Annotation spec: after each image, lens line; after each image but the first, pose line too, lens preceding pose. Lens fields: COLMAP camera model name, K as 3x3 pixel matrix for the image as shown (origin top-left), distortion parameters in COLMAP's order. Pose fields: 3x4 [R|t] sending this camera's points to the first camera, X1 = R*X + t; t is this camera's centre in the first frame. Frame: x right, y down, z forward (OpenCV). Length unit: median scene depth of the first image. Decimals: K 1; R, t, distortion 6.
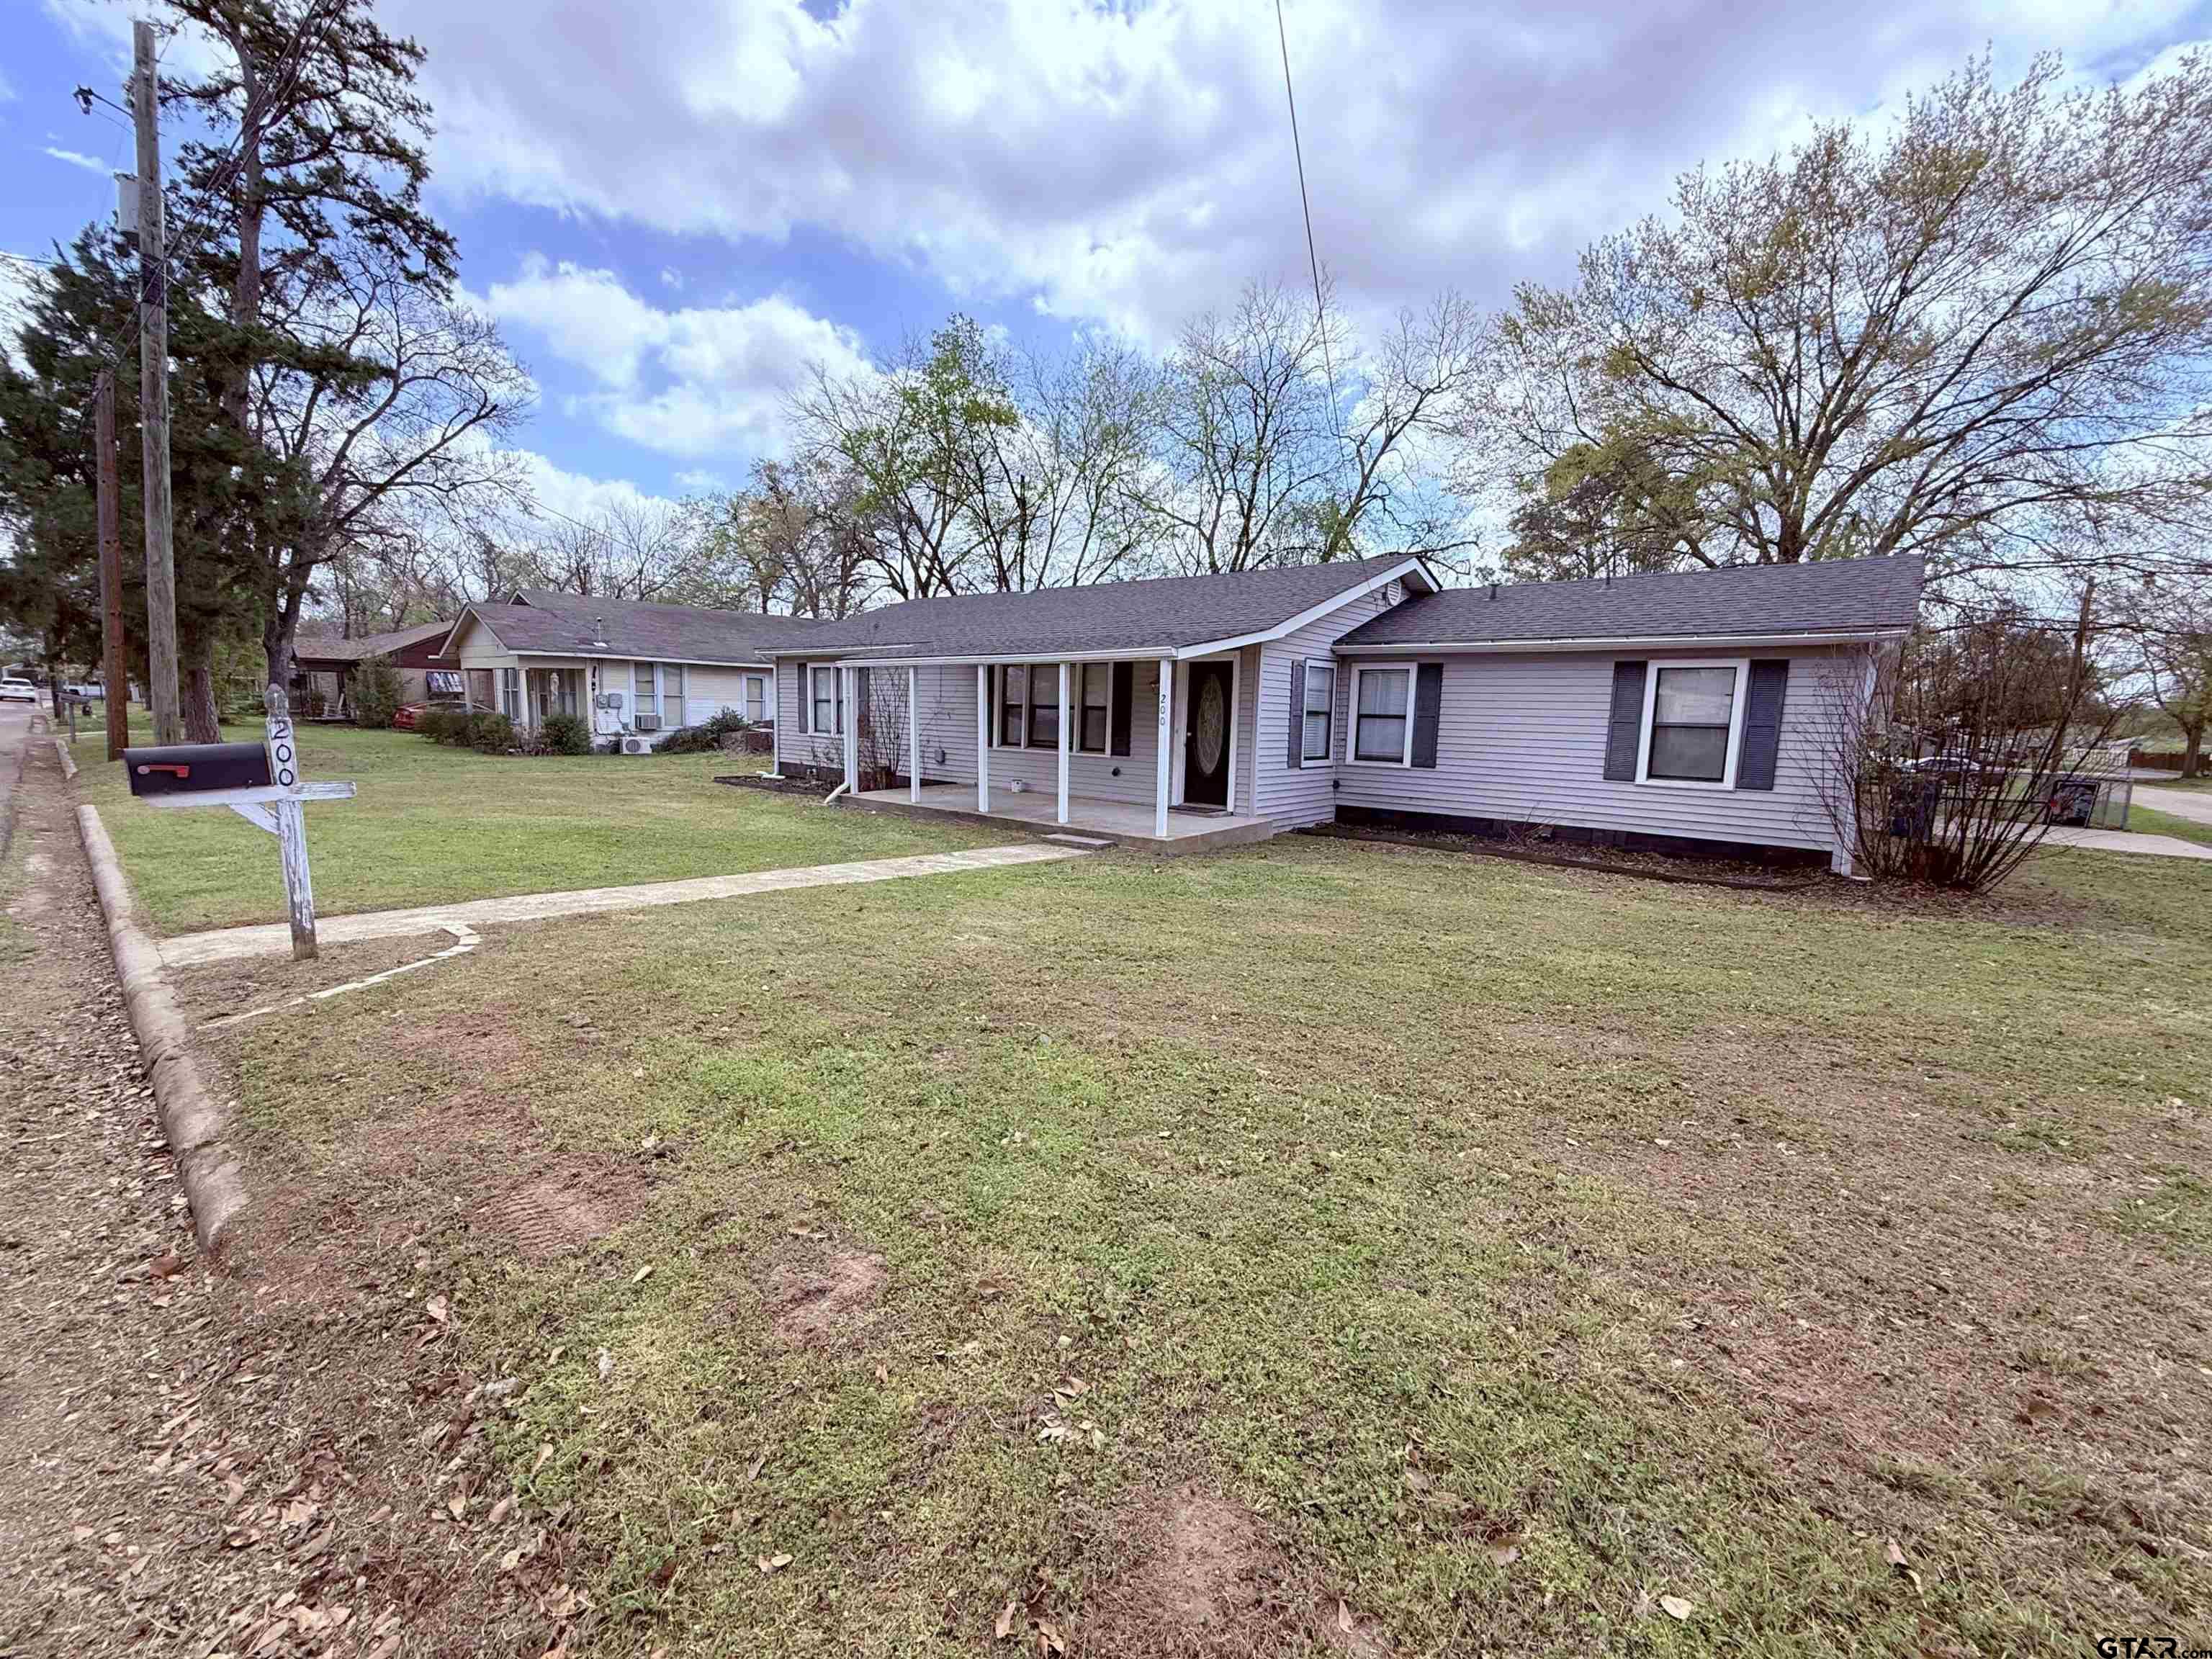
lens RADIAL K [[876.6, 0, 1110.3], [0, 876.6, 829.1], [0, 0, 1]] dist [0.001019, -0.000385]
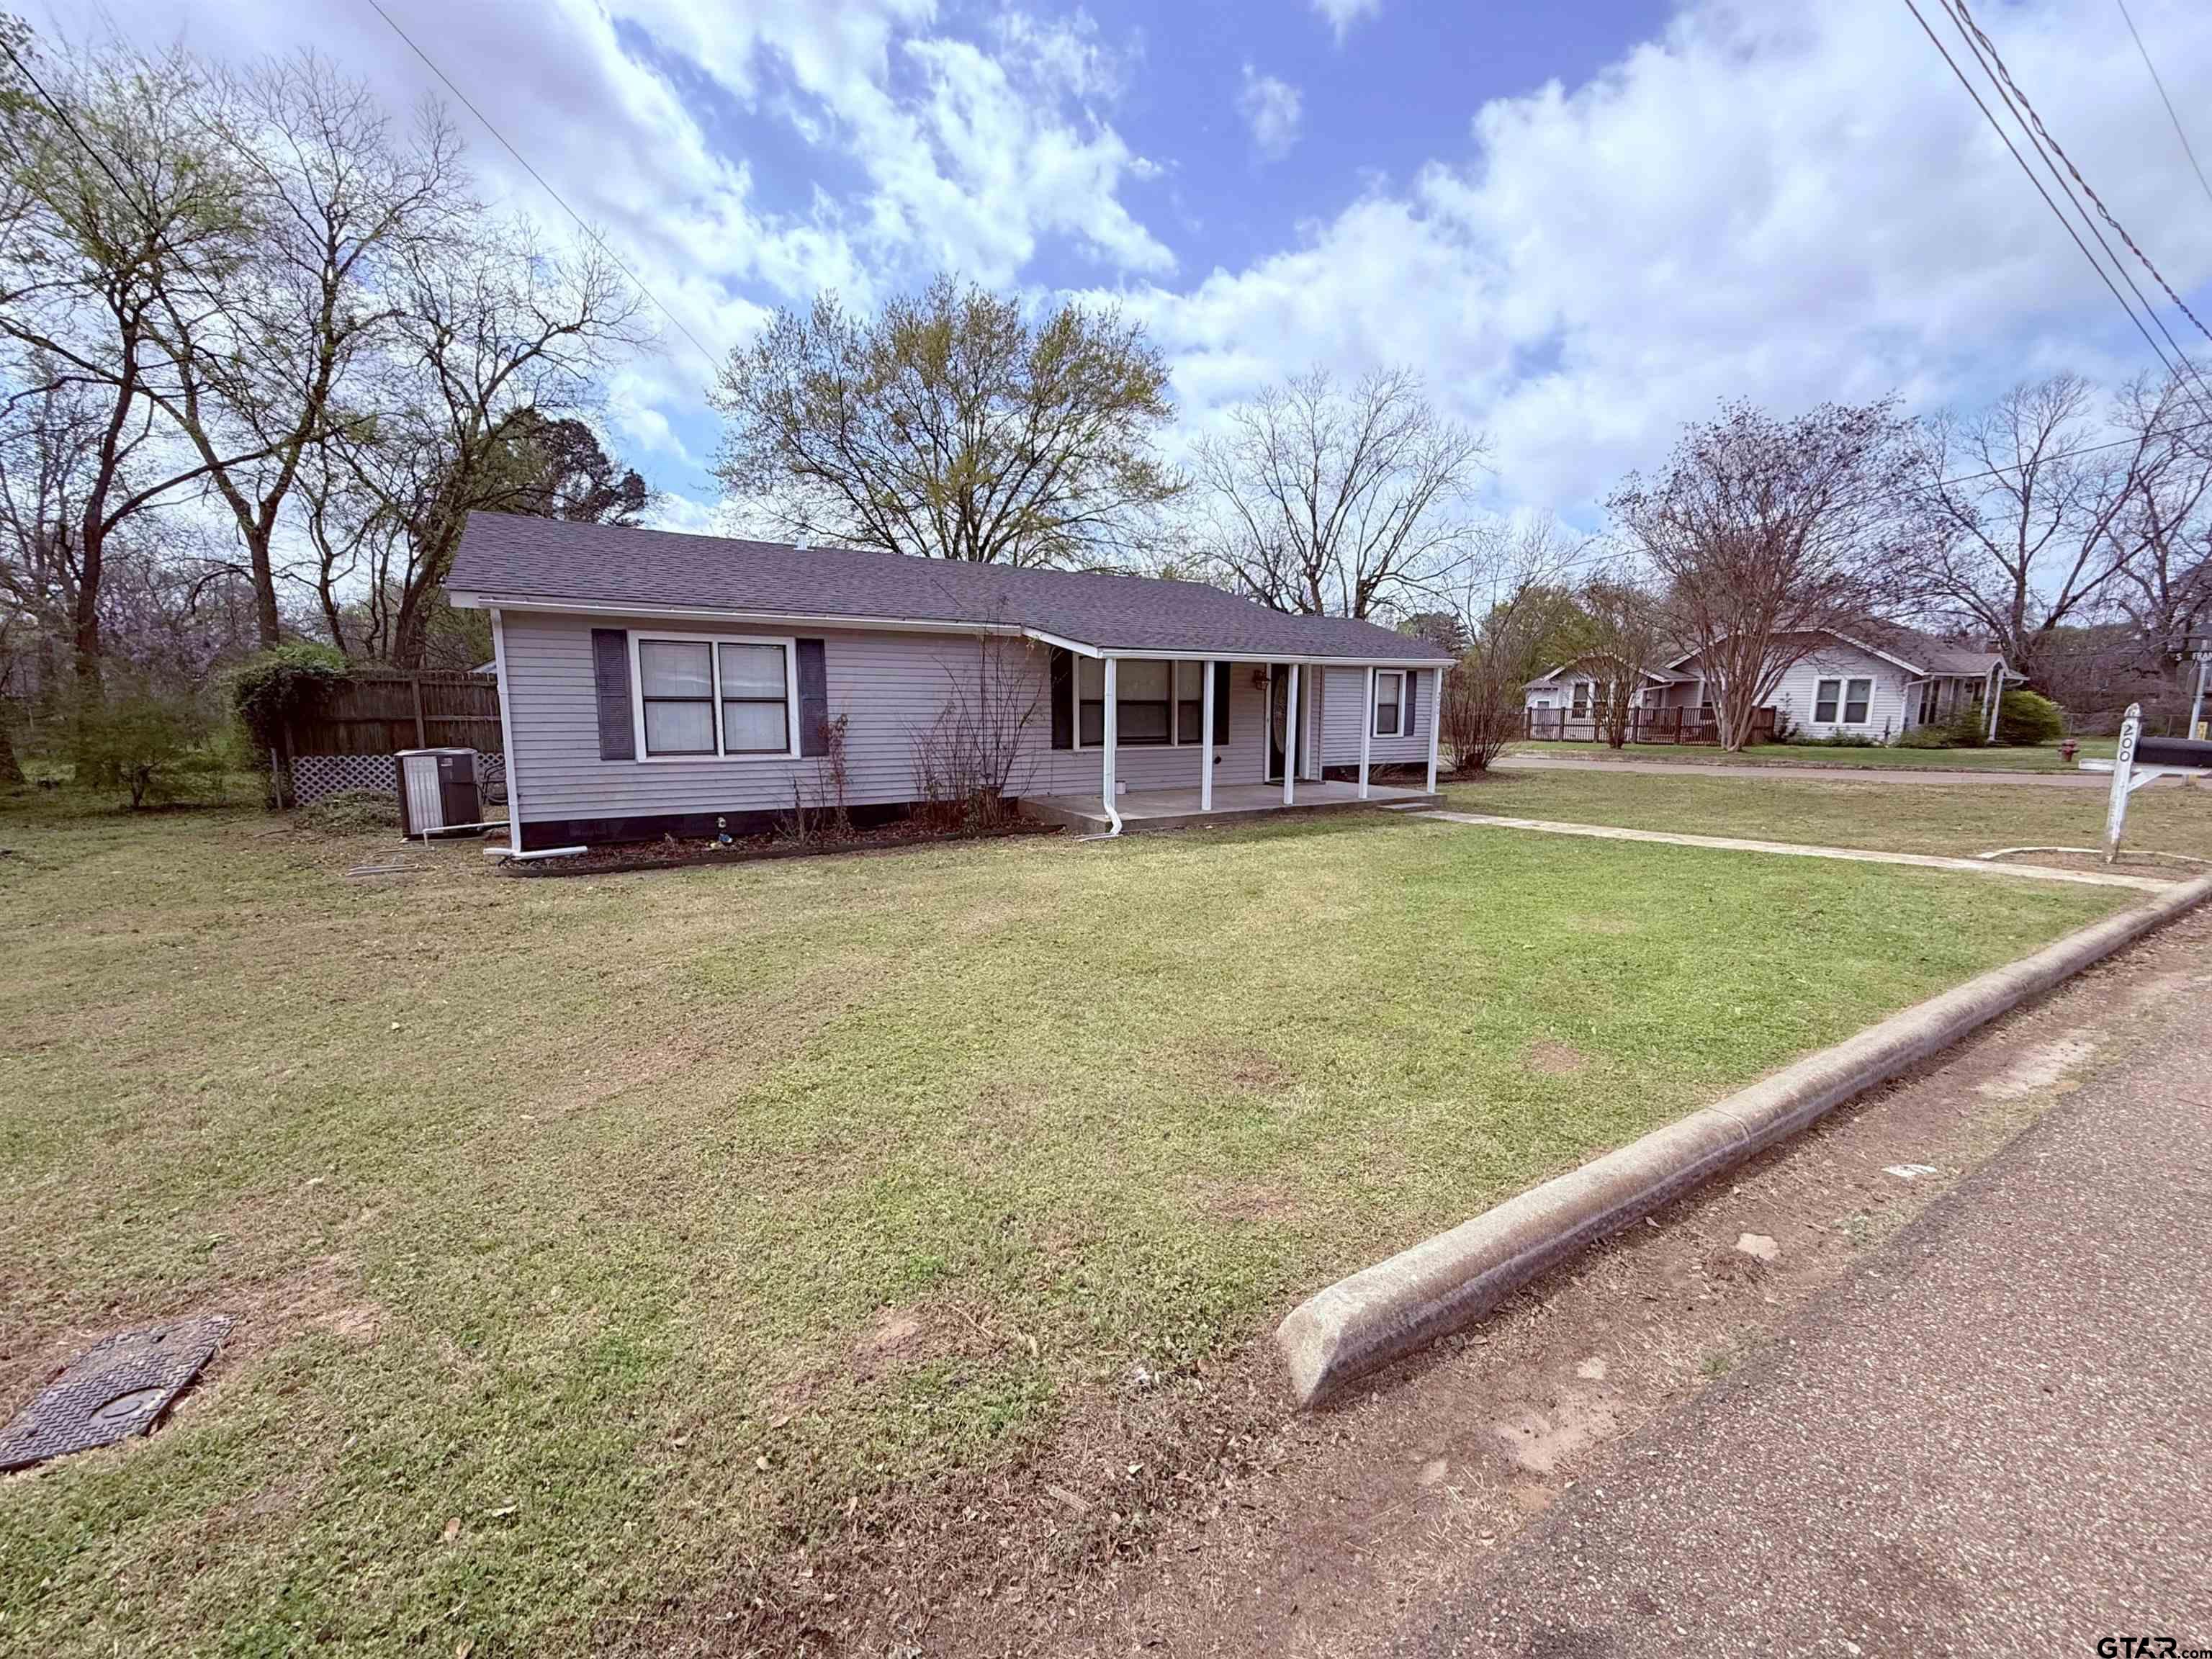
lens RADIAL K [[876.6, 0, 1102.8], [0, 876.6, 826.2], [0, 0, 1]] dist [0.001019, -0.000385]
pose [[0.321484, -0.159495, 0.933386, -1.236539], [0.127057, 0.984065, 0.124393, -0.158711], [-0.938352, 0.078603, 0.336626, 0.874192]]
